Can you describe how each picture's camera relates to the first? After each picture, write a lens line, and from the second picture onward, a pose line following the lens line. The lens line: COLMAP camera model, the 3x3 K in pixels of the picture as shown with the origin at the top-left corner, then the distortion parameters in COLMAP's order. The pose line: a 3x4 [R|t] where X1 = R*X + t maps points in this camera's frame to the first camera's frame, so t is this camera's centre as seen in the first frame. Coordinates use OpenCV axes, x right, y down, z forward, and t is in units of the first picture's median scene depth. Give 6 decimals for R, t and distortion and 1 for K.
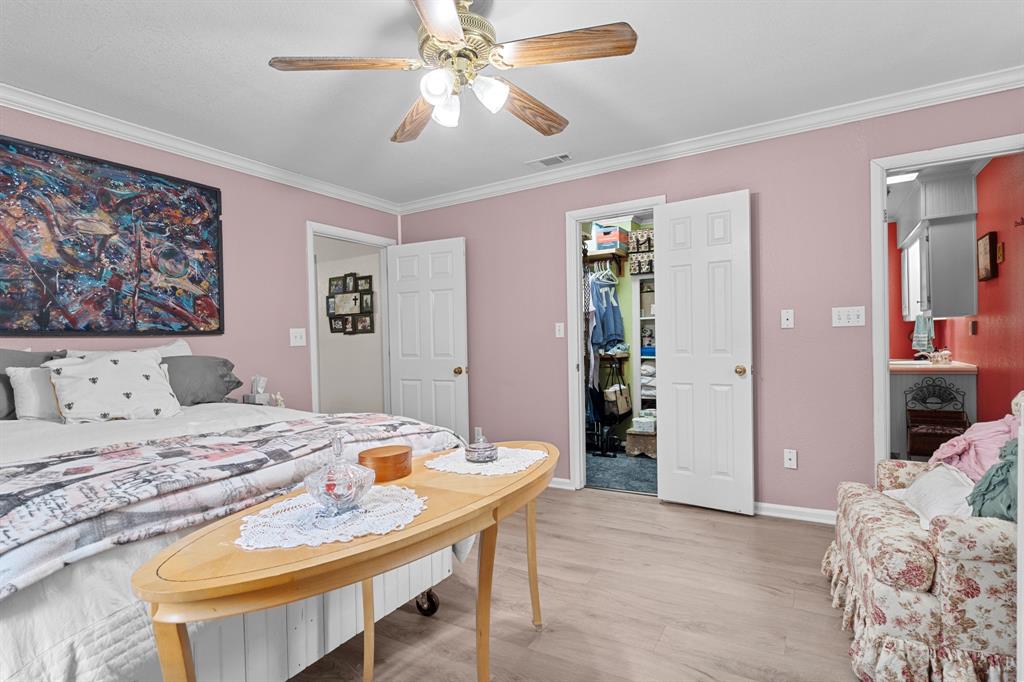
lens RADIAL K [[490.0, 0, 517.3], [0, 490.0, 340.2], [0, 0, 1]] dist [-0.000248, 0.000832]
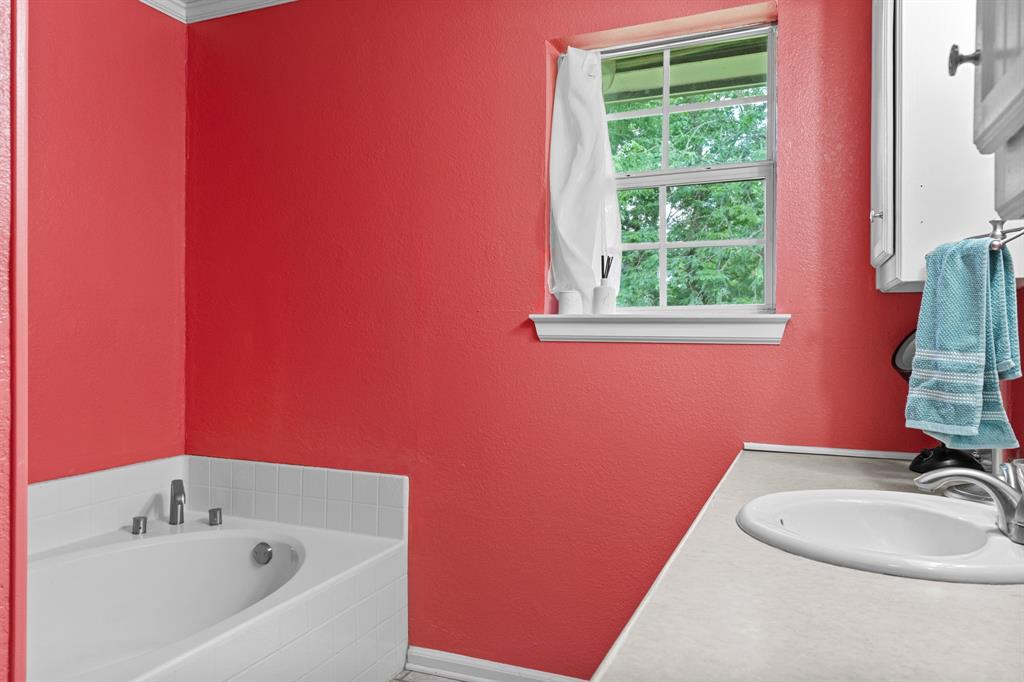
lens RADIAL K [[710.2, 0, 512.3], [0, 710.2, 333.7], [0, 0, 1]] dist [-0.004895, 0.001896]
pose [[0.984851, 0.016093, 0.172654, 0.702145], [-0.016794, 0.999856, 0.002600, -0.018785], [-0.172587, -0.005460, 0.984979, 0.875160]]
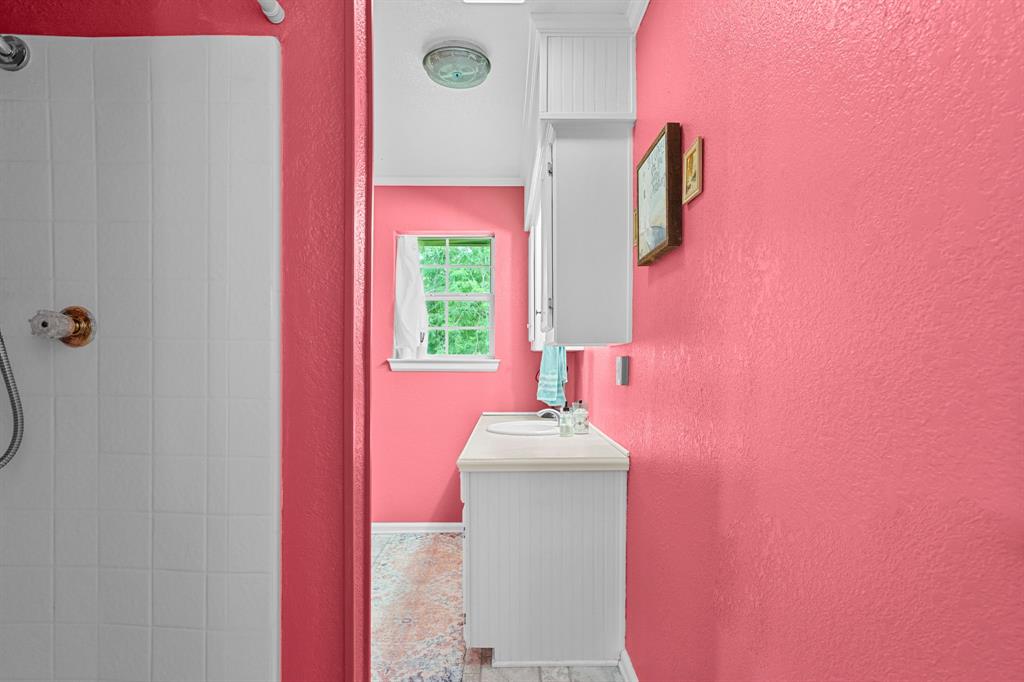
lens RADIAL K [[534.6, 0, 510.4], [0, 534.6, 348.8], [0, 0, 1]] dist [-0.001641, 0.001607]
pose [[0.837892, 0.028256, 0.545104, 0.504212], [-0.015721, 0.999494, -0.027643, -0.027373], [-0.545610, 0.014592, 0.837912, 0.568721]]
